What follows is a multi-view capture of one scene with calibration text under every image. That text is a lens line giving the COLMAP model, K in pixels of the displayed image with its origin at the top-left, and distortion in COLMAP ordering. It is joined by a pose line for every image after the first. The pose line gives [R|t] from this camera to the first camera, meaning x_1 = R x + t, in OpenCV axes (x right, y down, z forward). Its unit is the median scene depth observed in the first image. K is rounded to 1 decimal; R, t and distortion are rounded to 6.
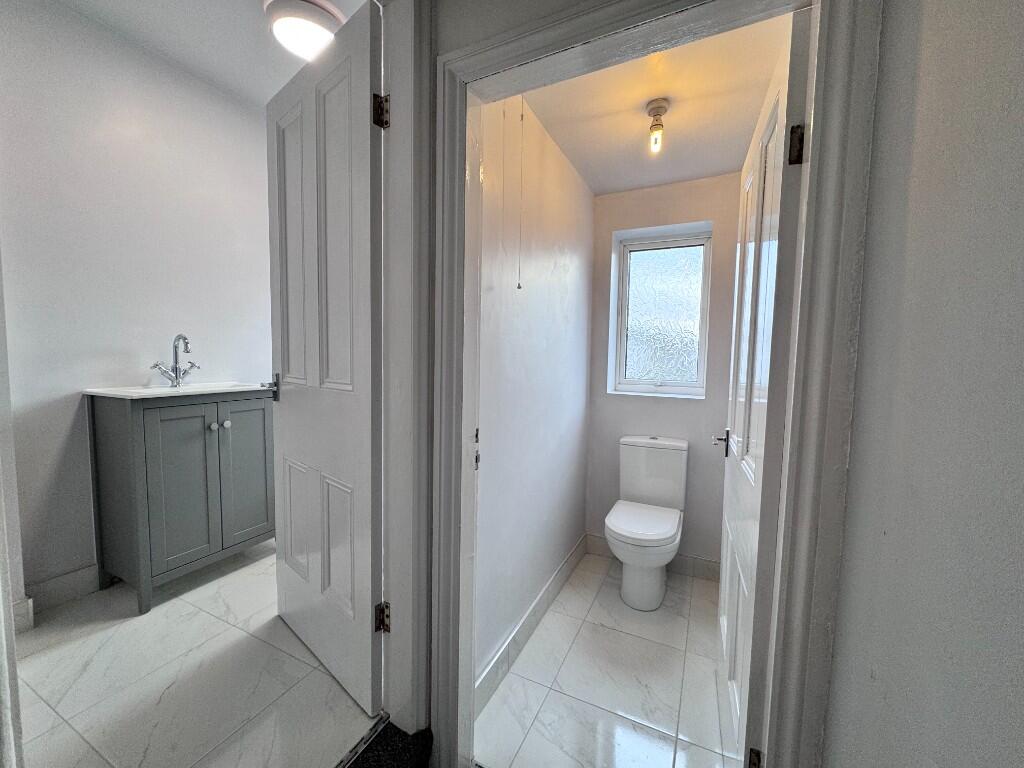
lens RADIAL K [[407.2, 0, 512.0], [0, 407.2, 384.0], [0, 0, 1]] dist [0.001232, 0.000366]
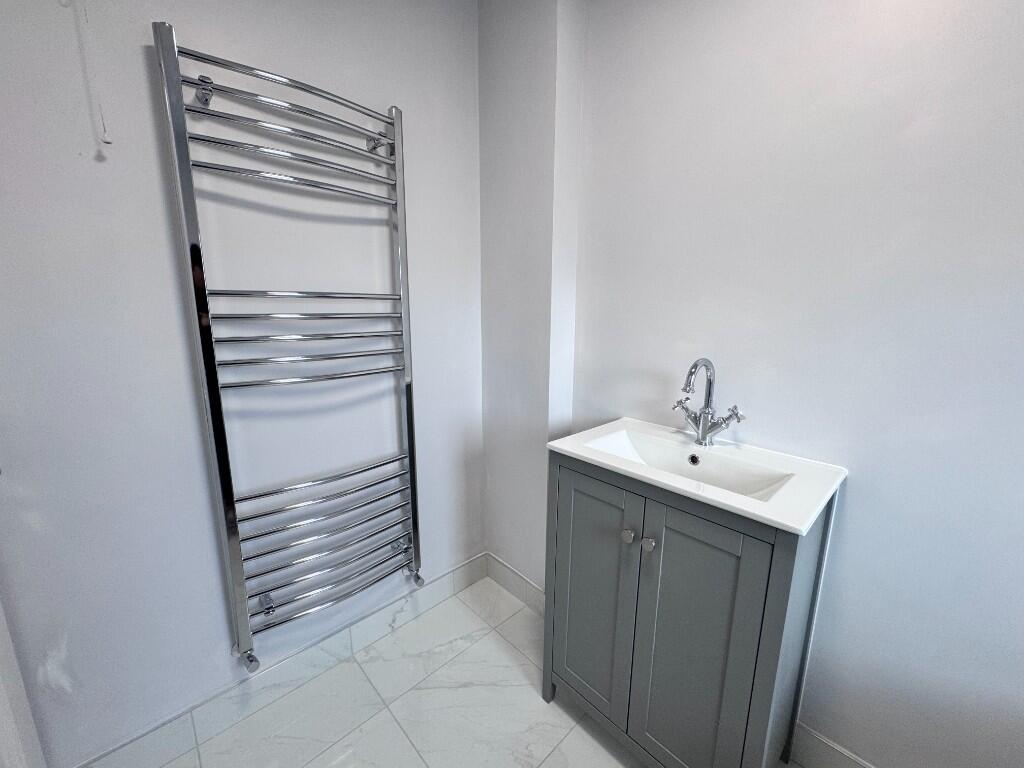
lens RADIAL K [[407.2, 0, 512.0], [0, 407.2, 384.0], [0, 0, 1]] dist [0.001232, 0.000366]
pose [[-0.339310, 0.165723, -0.925961, -0.195473], [-0.082653, 0.975299, 0.204841, -0.184283], [0.937036, 0.146038, -0.317231, 0.946156]]
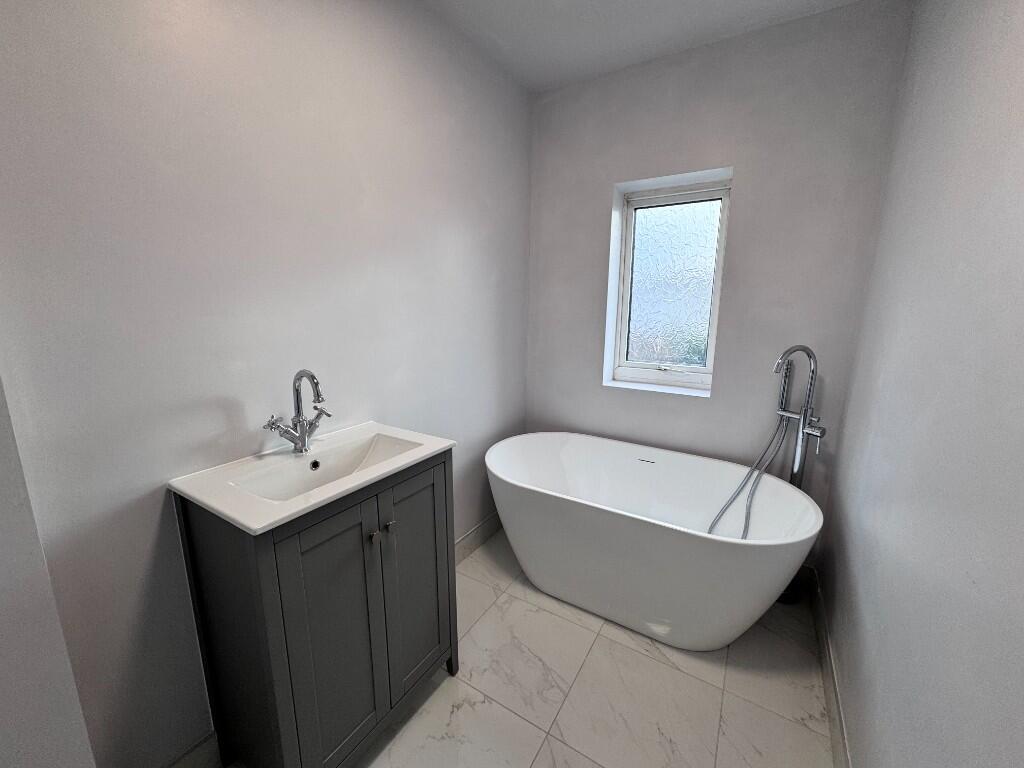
lens RADIAL K [[407.2, 0, 512.0], [0, 407.2, 384.0], [0, 0, 1]] dist [0.001232, 0.000366]
pose [[0.995500, 0.008652, -0.094367, -0.462360], [0.002771, 0.992739, 0.120254, -0.173732], [0.094723, -0.119974, 0.988248, 0.445311]]
